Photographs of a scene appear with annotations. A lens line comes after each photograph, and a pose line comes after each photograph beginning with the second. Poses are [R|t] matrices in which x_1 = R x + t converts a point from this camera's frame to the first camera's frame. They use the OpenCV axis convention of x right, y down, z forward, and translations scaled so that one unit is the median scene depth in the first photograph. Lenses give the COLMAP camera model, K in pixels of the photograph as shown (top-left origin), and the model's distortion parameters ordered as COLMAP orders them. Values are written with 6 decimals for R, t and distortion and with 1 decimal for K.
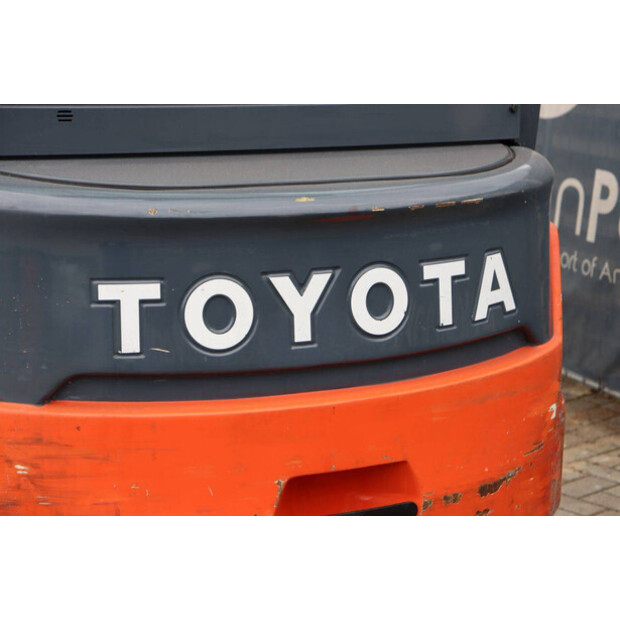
lens RADIAL K [[1422.5, 0, 299.1], [0, 1422.5, 316.7], [0, 0, 1]] dist [0.415740, 0.000000]
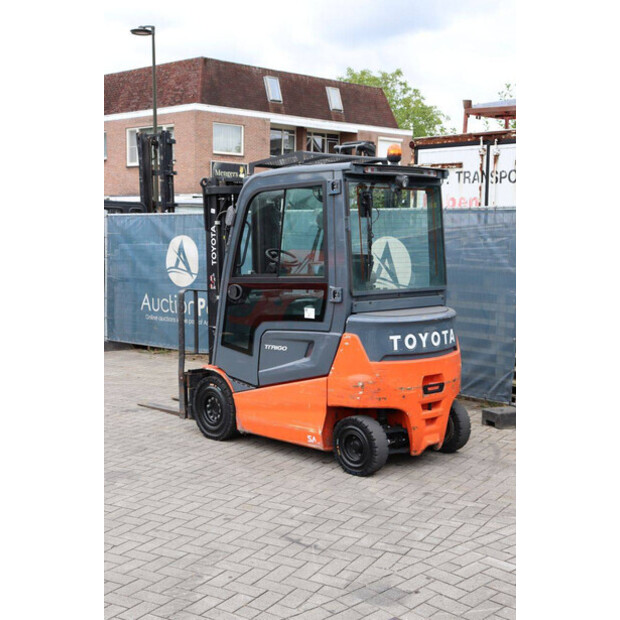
lens RADIAL K [[994.3, 0, 301.5], [0, 994.3, 320.5], [0, 0, 1]] dist [0.256127, 0.000000]
pose [[0.955915, -0.042183, 0.290599, -1.325417], [0.075603, 0.991621, -0.104750, 0.241764], [-0.283745, 0.122103, 0.951094, -2.017649]]
